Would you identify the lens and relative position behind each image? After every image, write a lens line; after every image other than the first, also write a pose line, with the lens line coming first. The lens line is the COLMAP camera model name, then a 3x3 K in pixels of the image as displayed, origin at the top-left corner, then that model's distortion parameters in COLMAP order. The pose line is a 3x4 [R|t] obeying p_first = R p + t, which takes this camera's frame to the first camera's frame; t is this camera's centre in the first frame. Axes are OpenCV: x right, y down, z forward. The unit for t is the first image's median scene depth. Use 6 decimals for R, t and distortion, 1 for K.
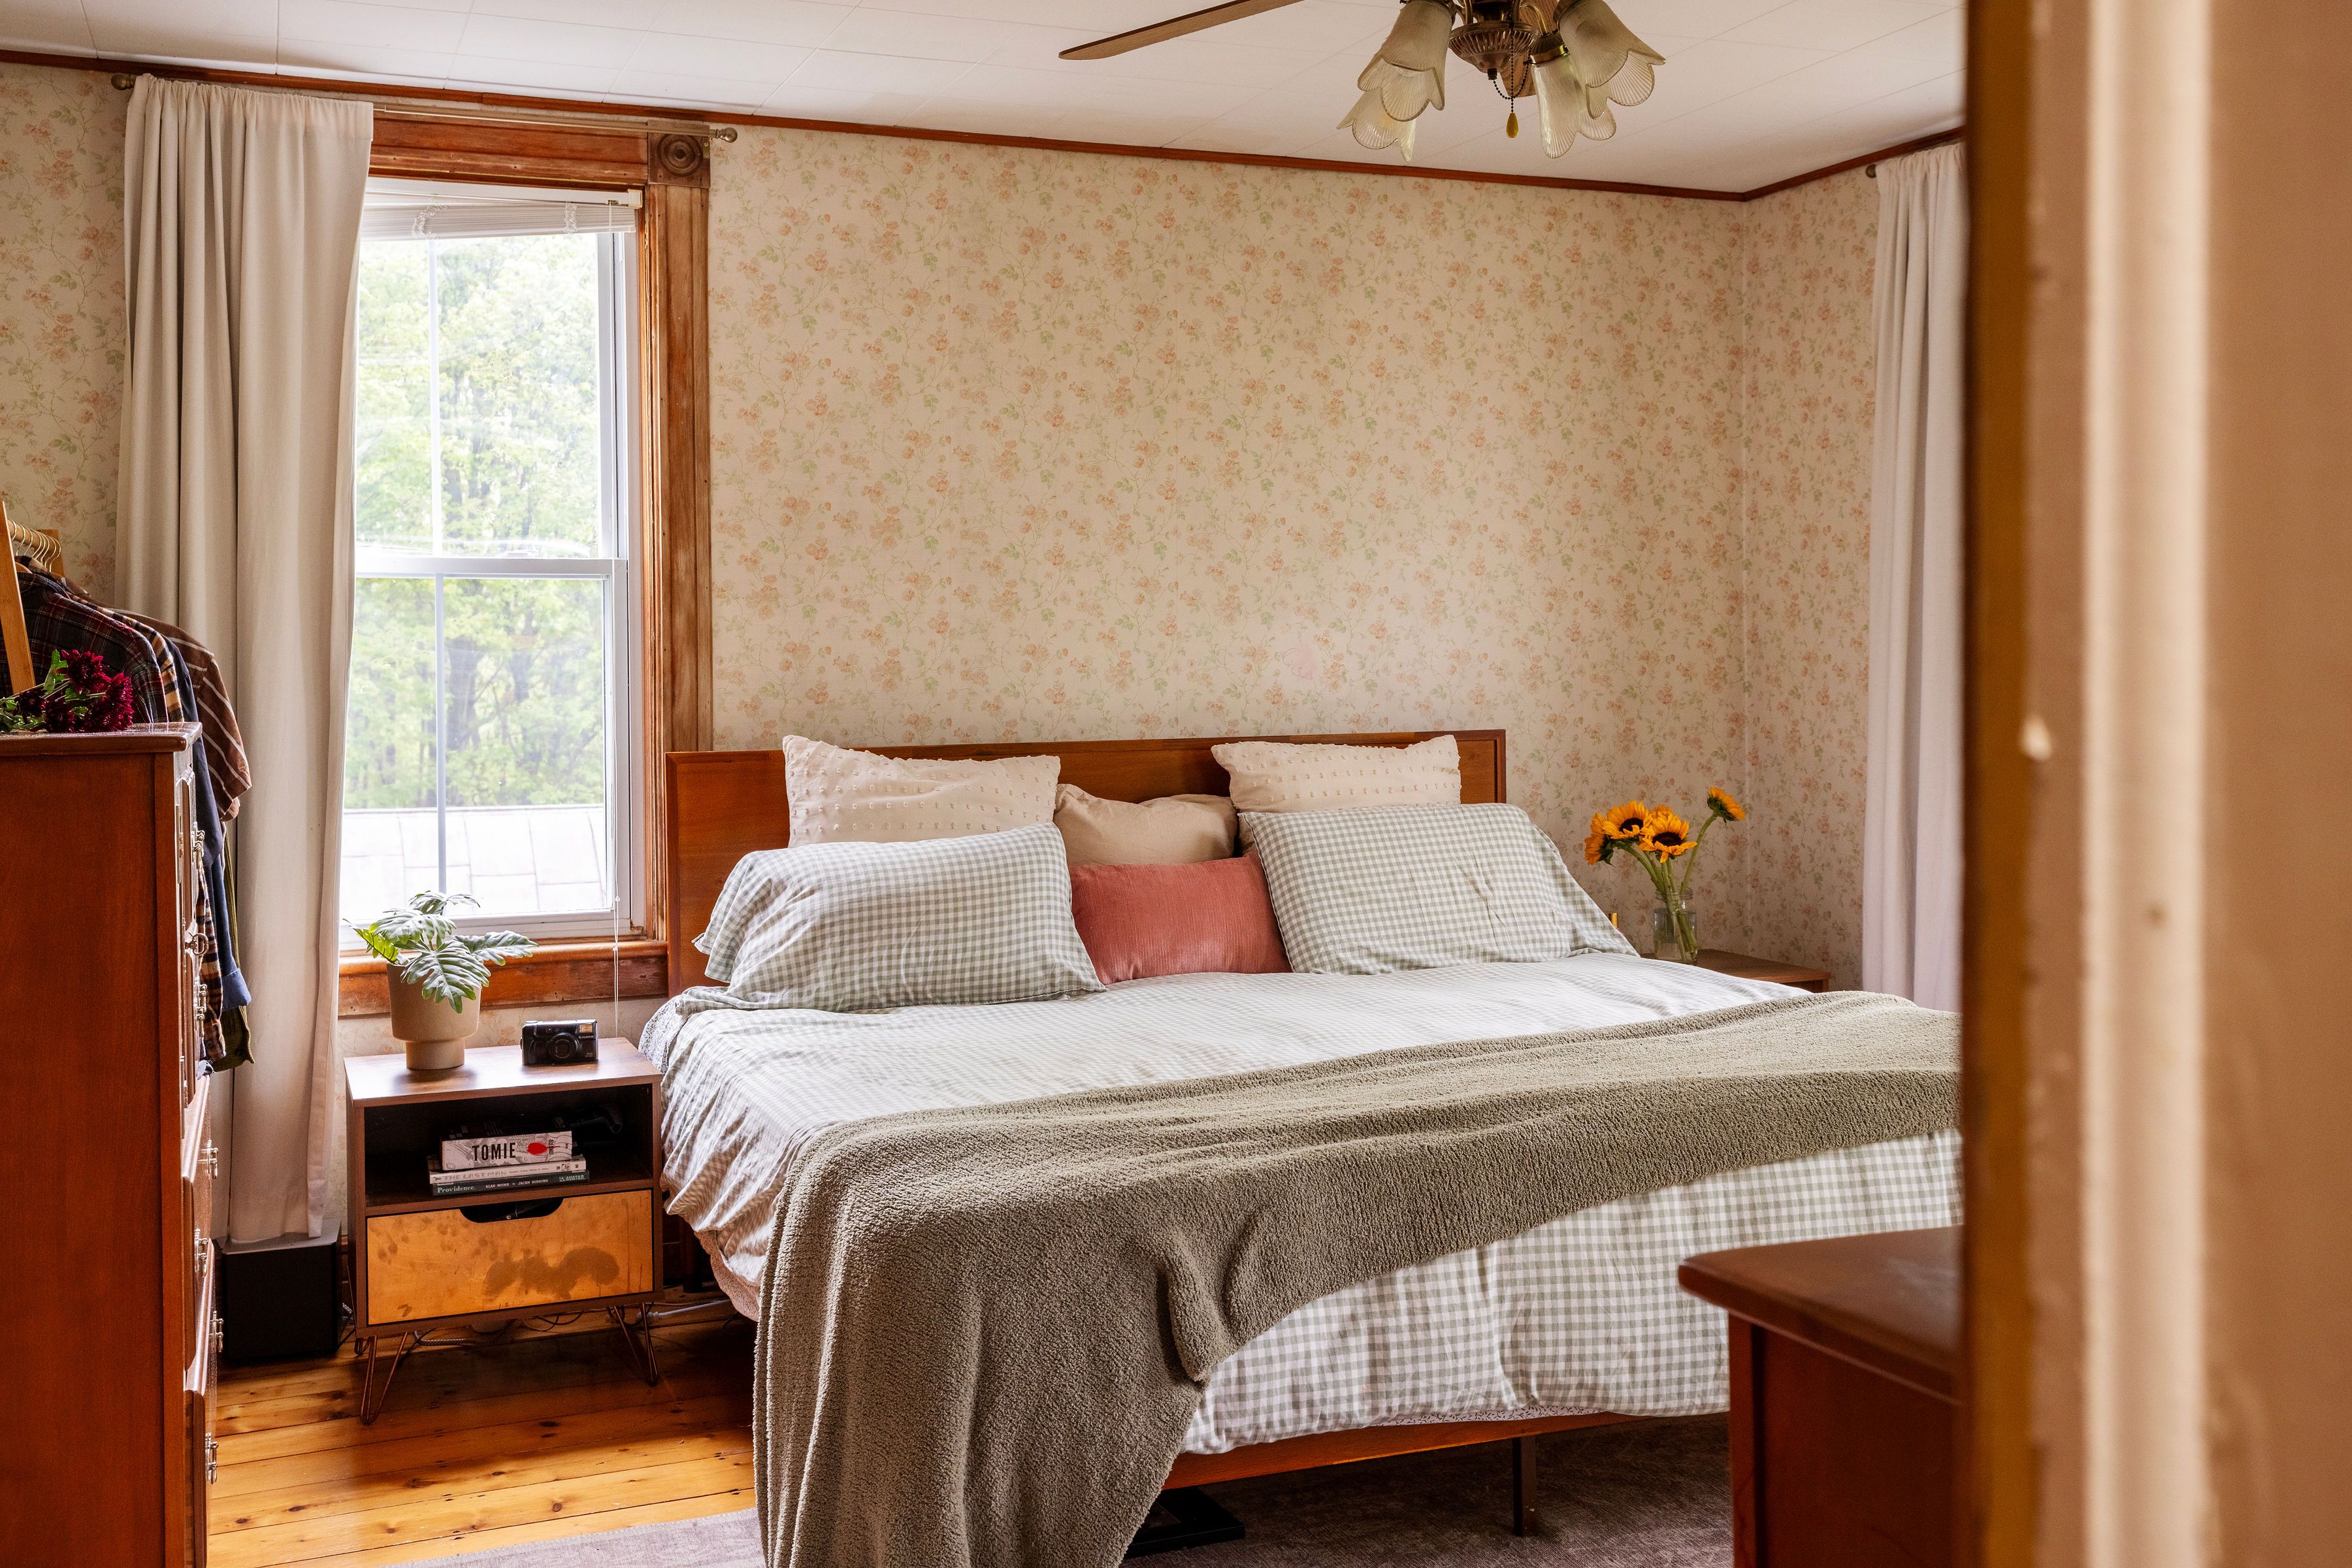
lens RADIAL K [[2227.0, 0, 1149.4], [0, 2227.0, 737.6], [0, 0, 1]] dist [0.022803, 0.009103]
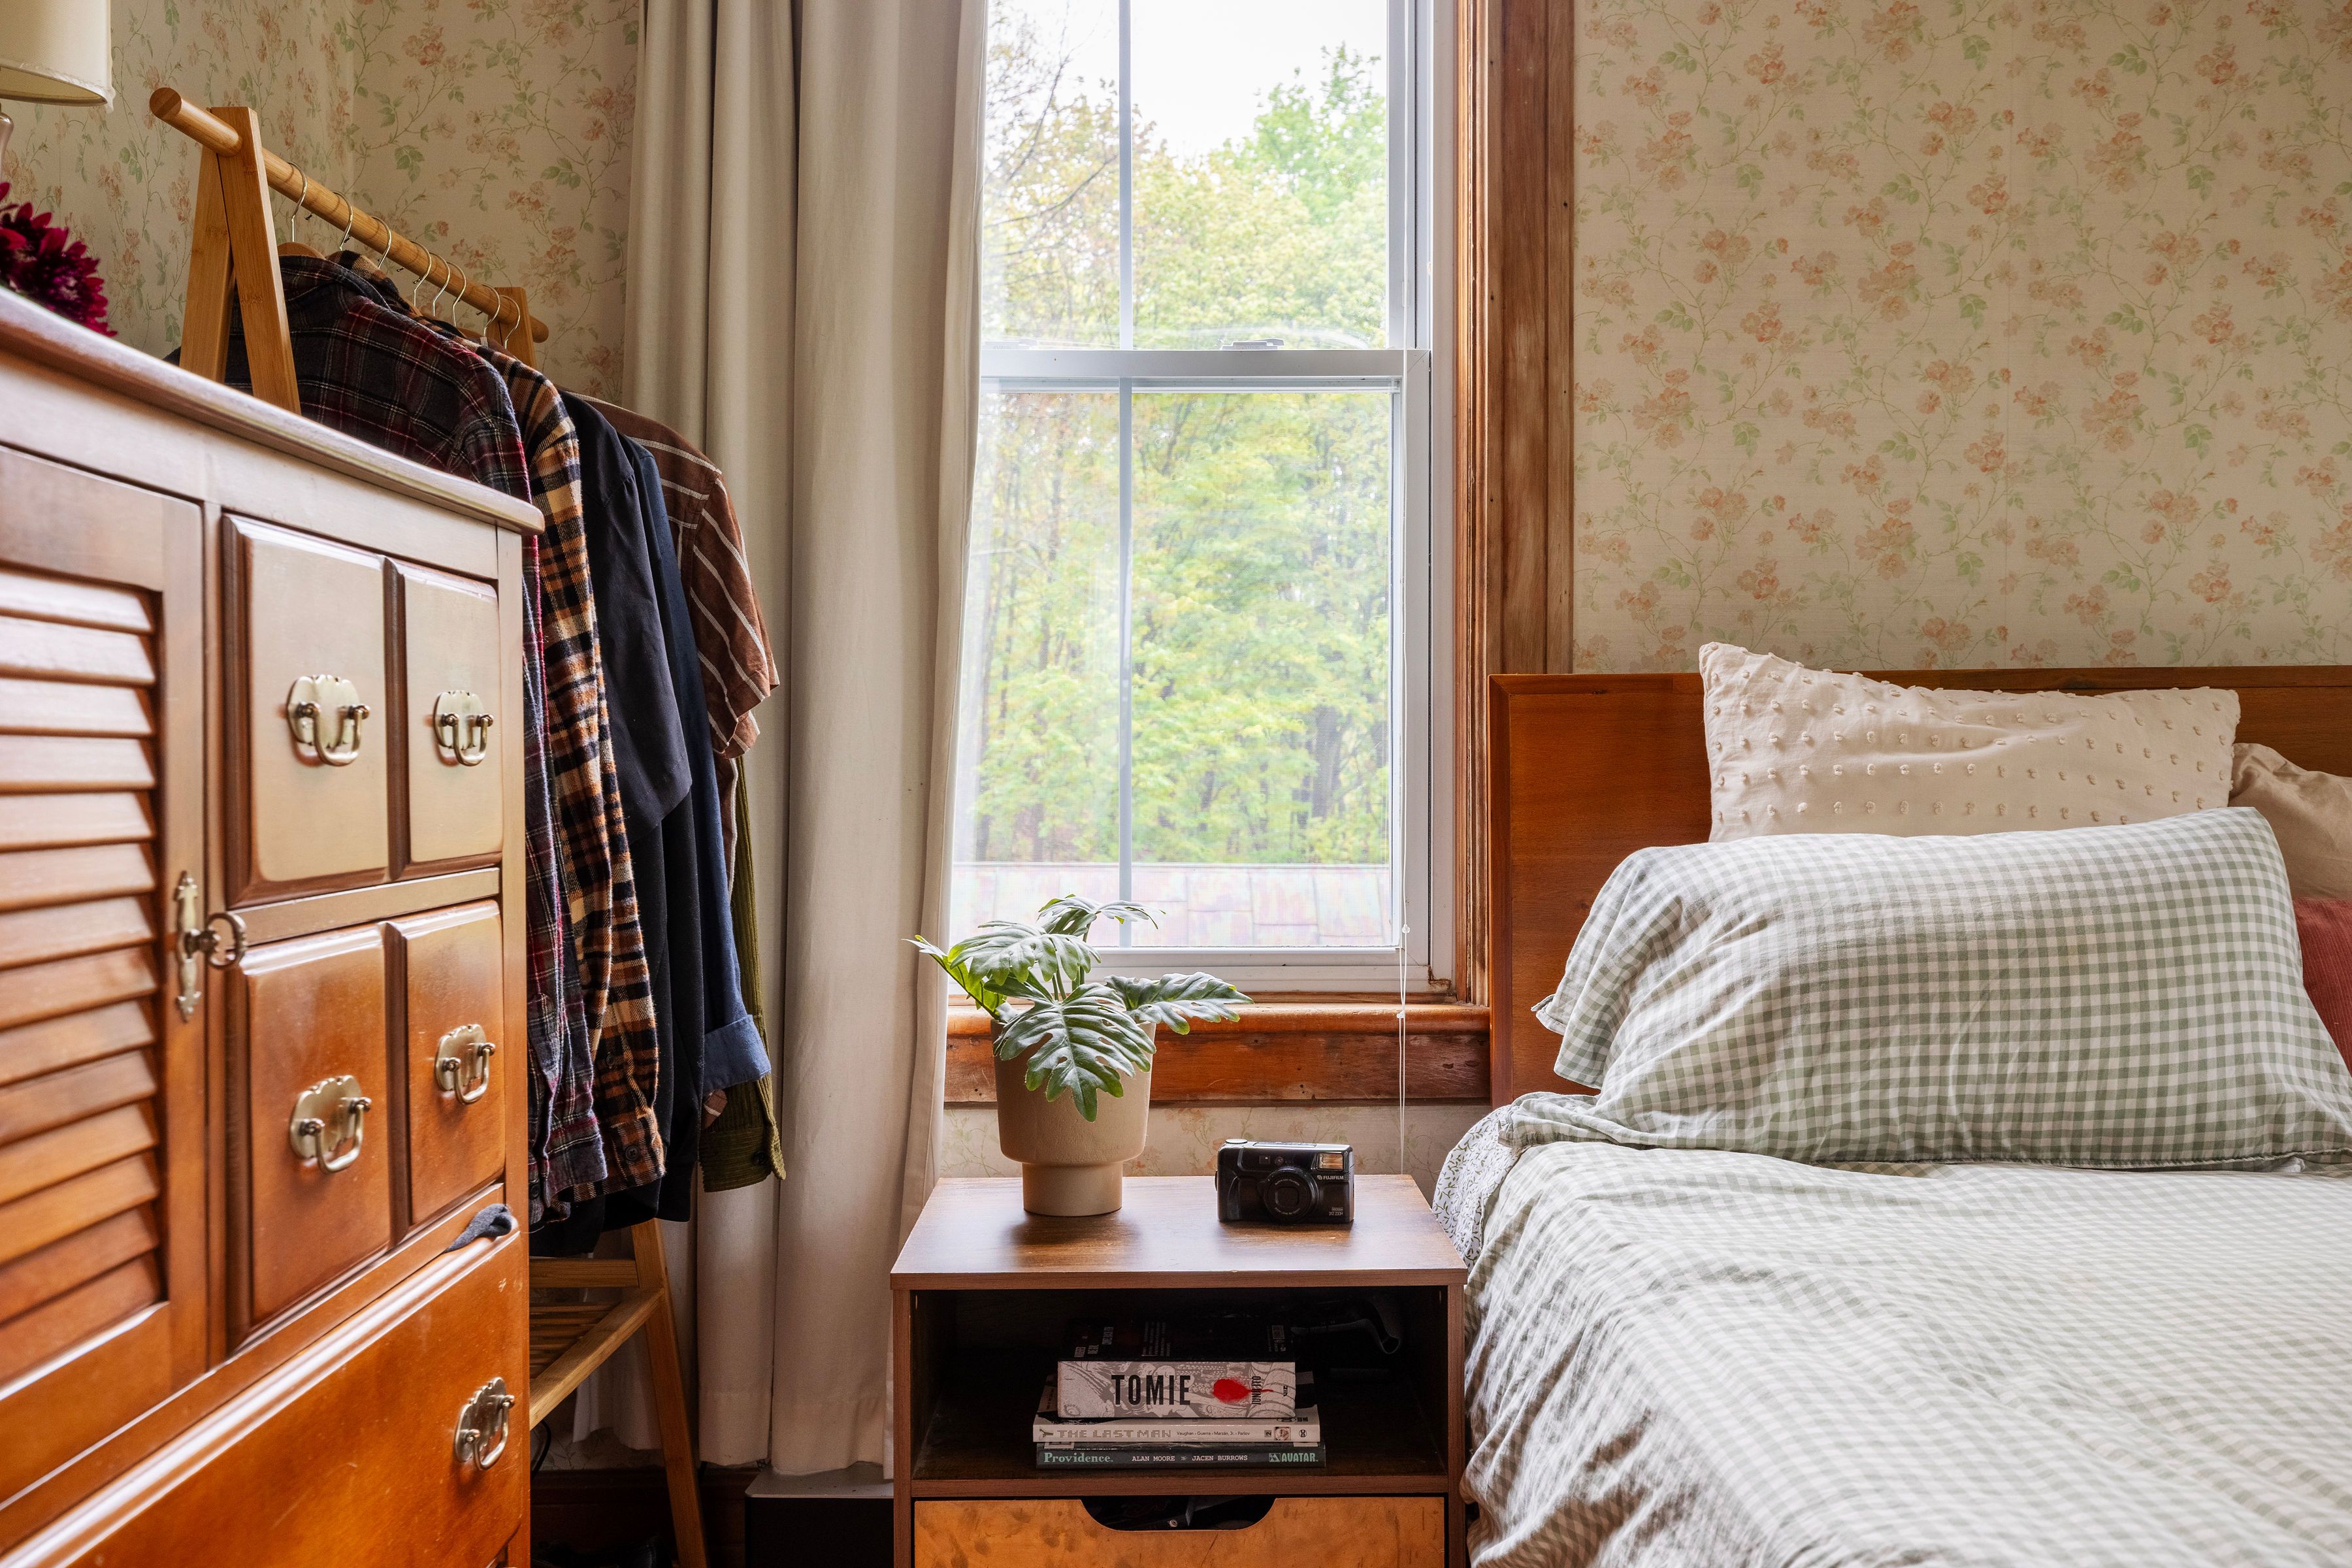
lens RADIAL K [[2227.0, 0, 1149.4], [0, 2227.0, 737.6], [0, 0, 1]] dist [0.022803, 0.009103]
pose [[0.928503, 0.003619, -0.371308, -0.091277], [-0.016215, 0.999394, -0.030808, 0.044291], [0.370971, 0.034626, 0.927999, 0.465549]]
